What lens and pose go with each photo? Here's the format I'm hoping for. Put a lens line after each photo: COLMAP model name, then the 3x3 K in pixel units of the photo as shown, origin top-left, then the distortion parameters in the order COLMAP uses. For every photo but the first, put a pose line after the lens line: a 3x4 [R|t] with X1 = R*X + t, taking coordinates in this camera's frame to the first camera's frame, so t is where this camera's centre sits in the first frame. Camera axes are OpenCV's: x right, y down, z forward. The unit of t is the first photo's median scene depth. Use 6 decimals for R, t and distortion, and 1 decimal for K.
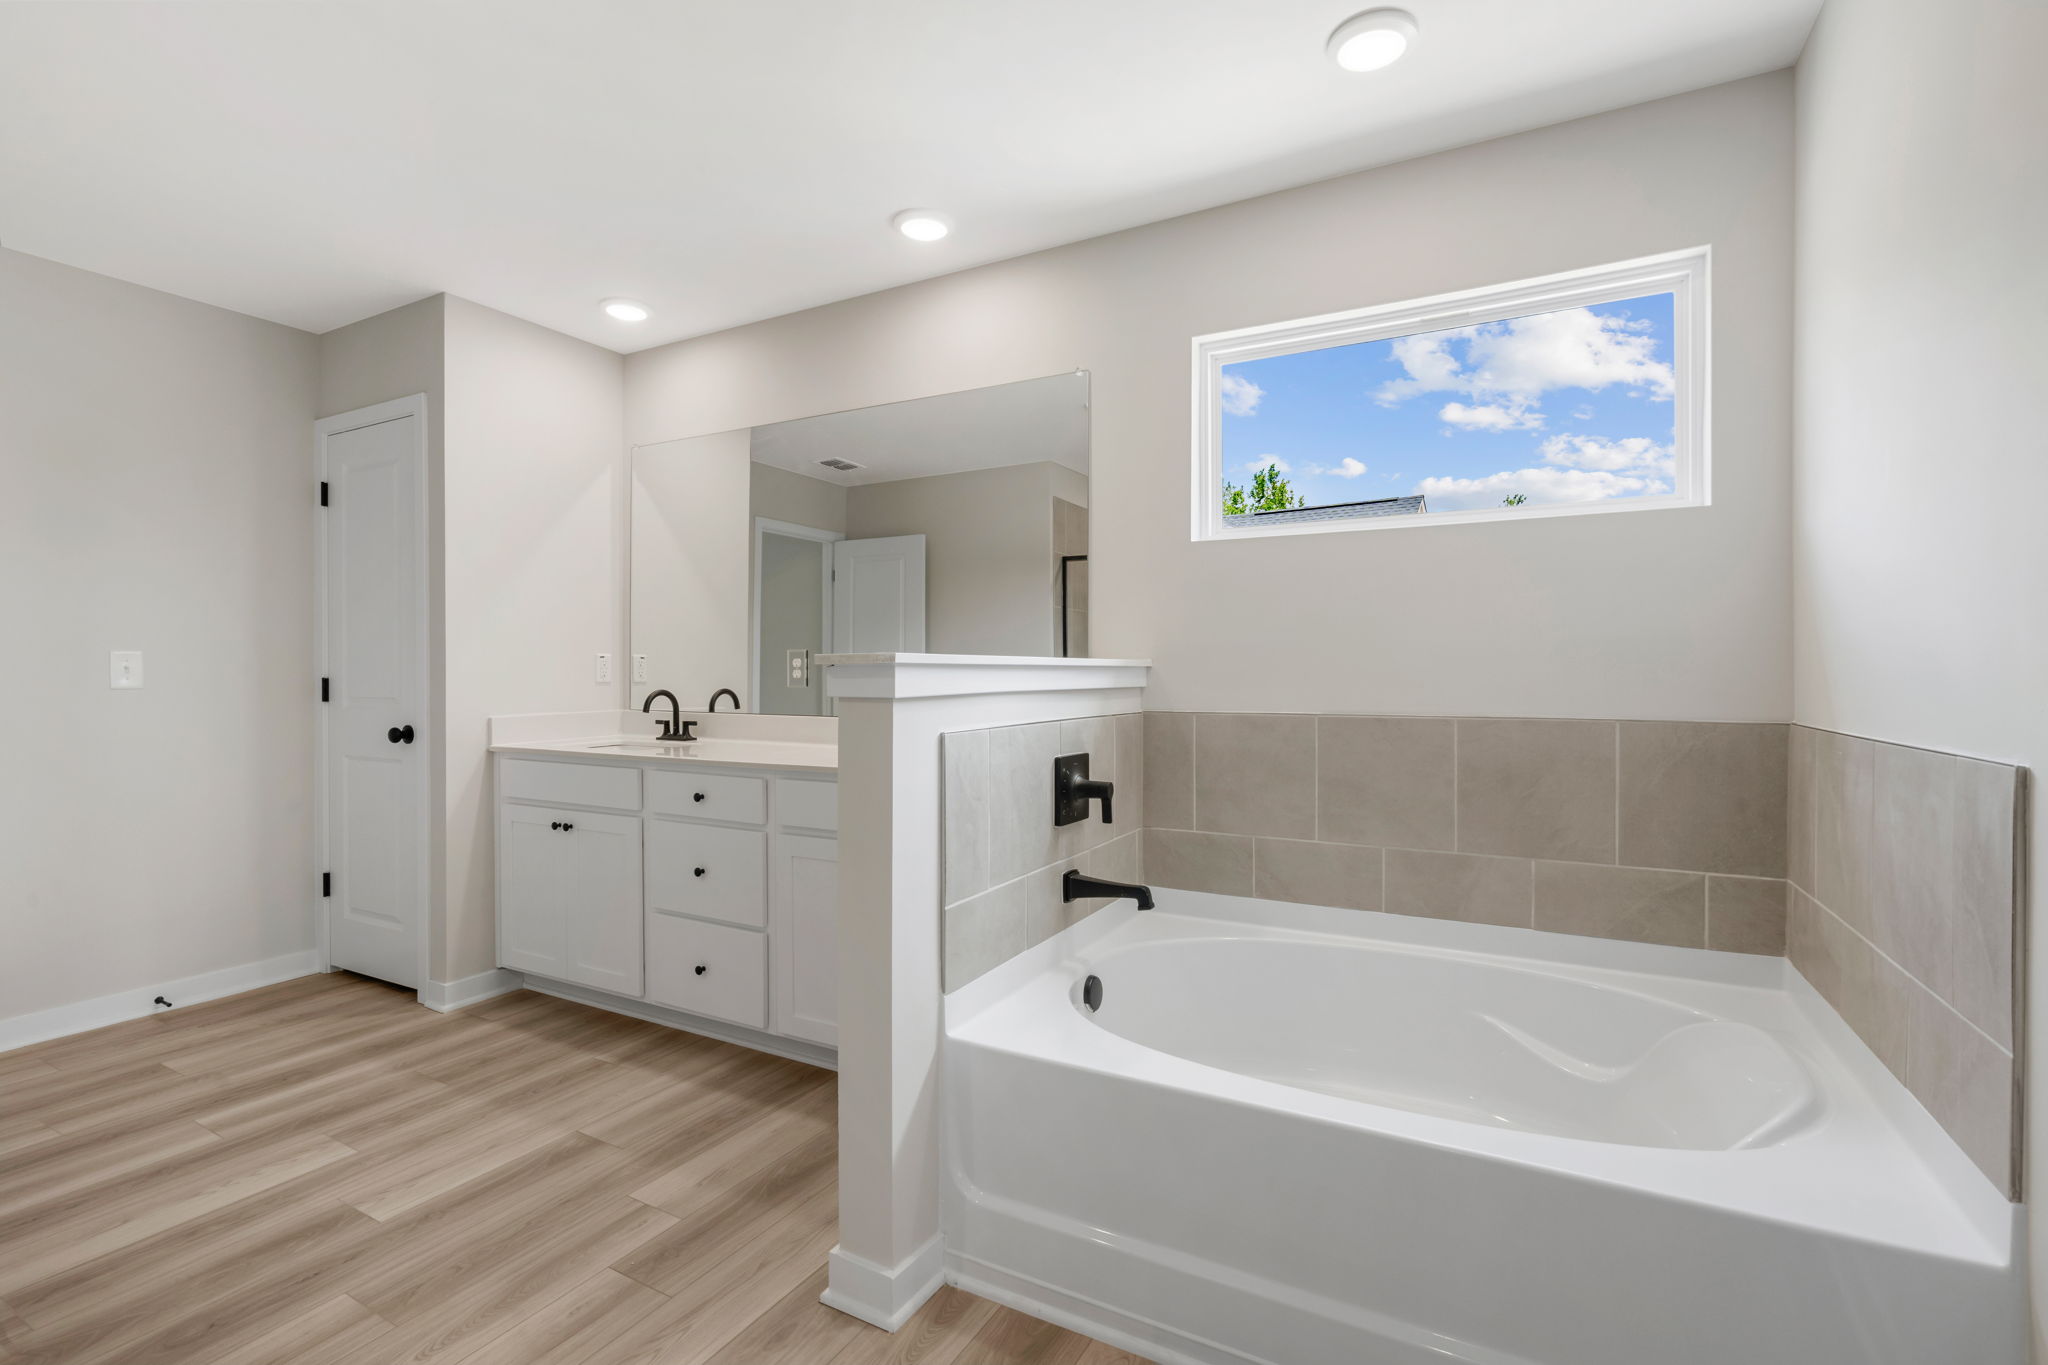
lens RADIAL K [[936.6, 0, 1024.2], [0, 936.6, 675.3], [0, 0, 1]] dist [-0.001470, -0.000290]
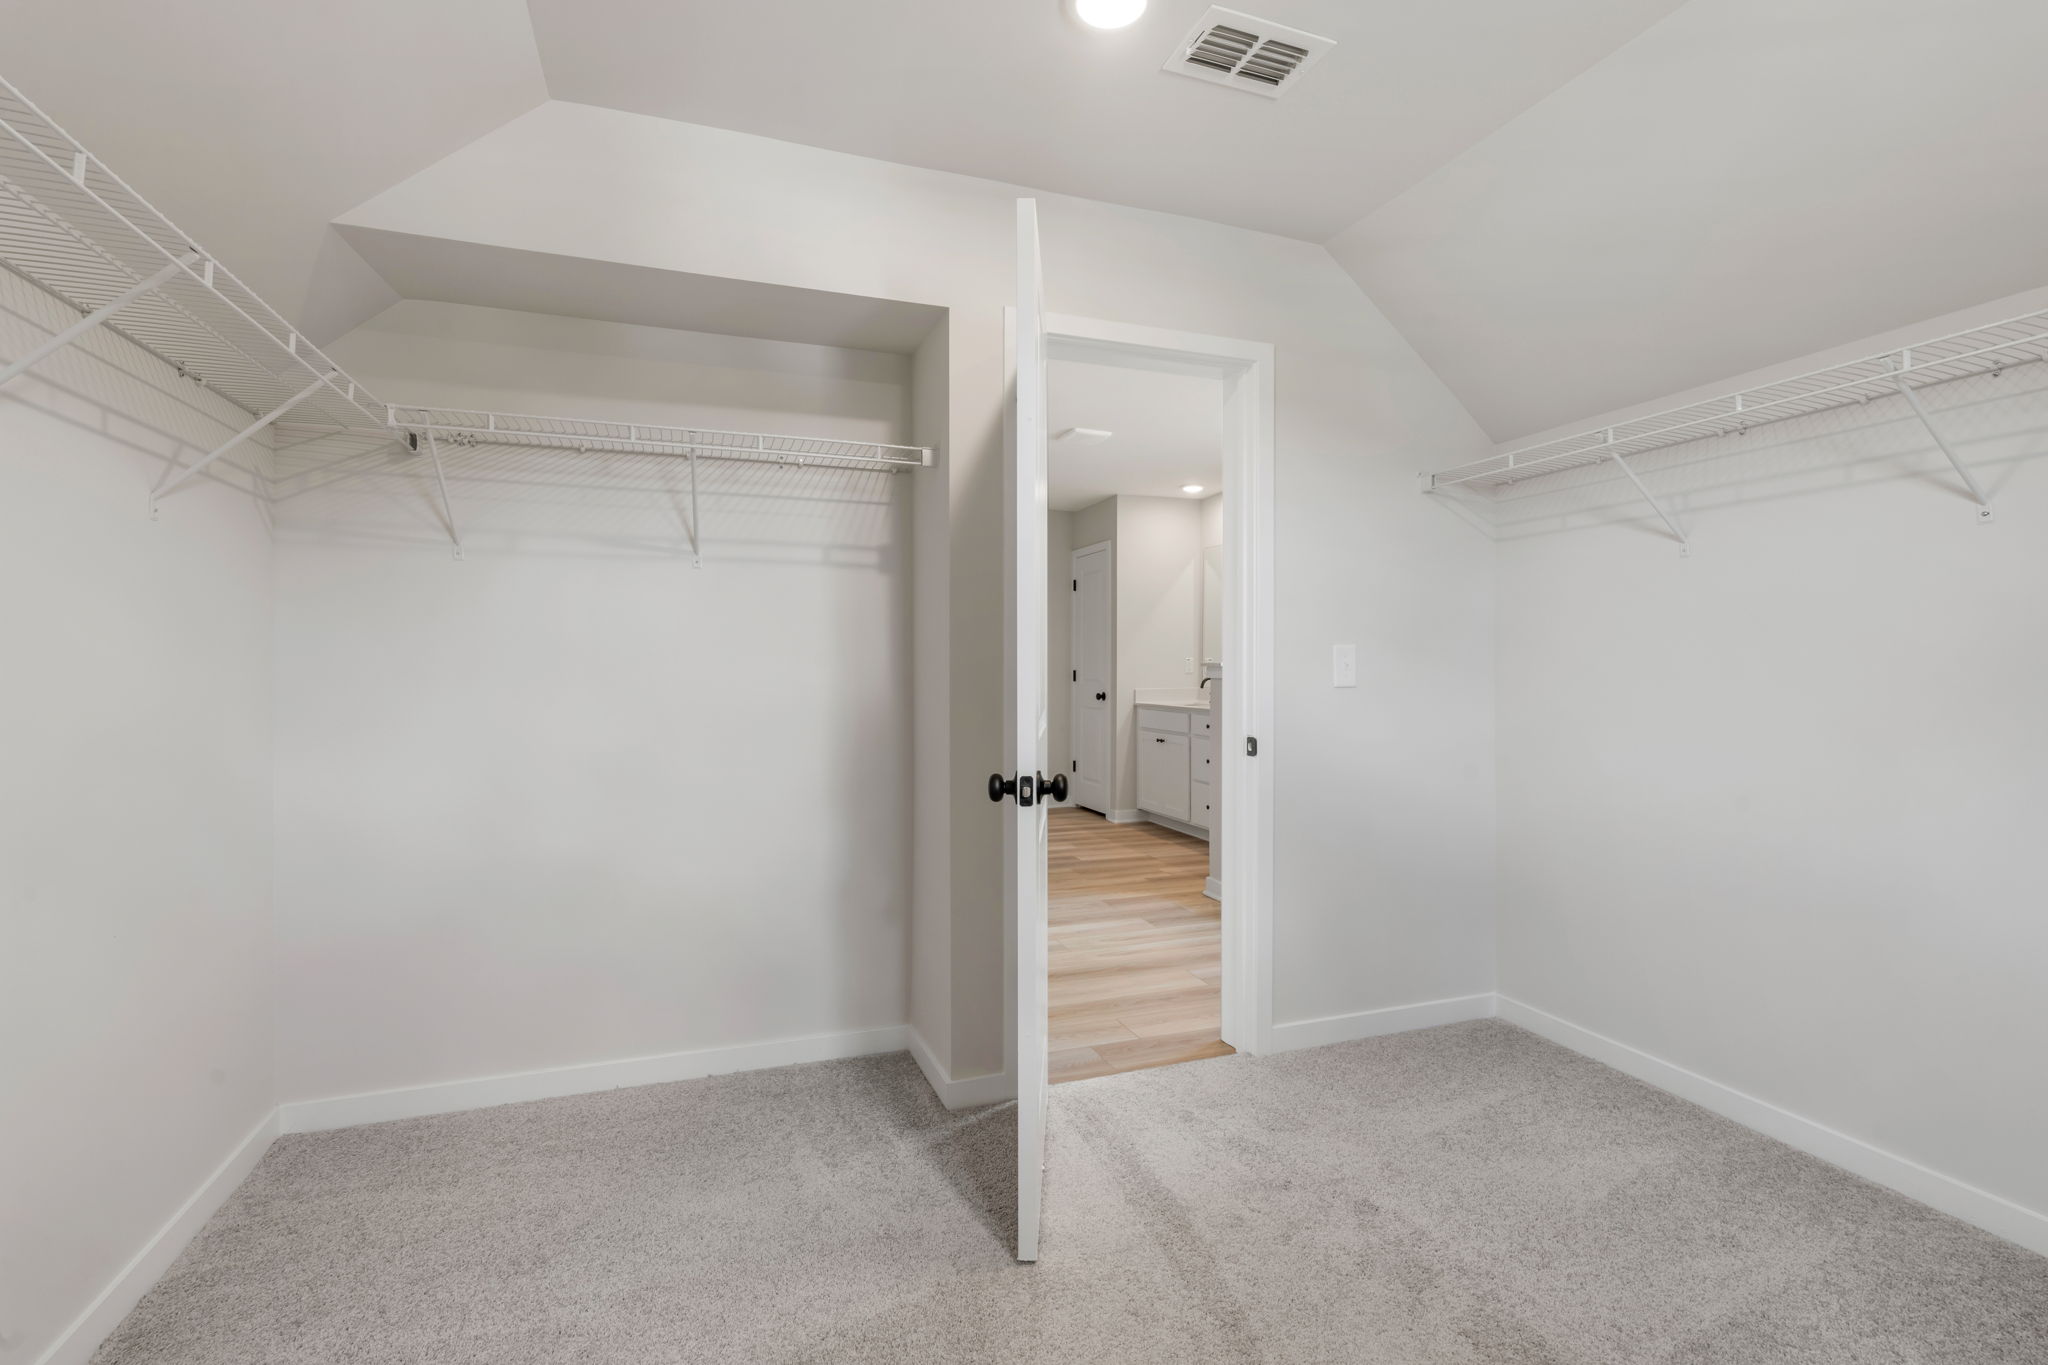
lens RADIAL K [[936.6, 0, 1024.2], [0, 936.6, 675.3], [0, 0, 1]] dist [-0.001470, -0.000290]
pose [[0.752639, 0.008118, -0.658383, 0.637692], [-0.005348, 0.999966, 0.006216, 0.002237], [0.658411, -0.001158, 0.752657, -0.761911]]
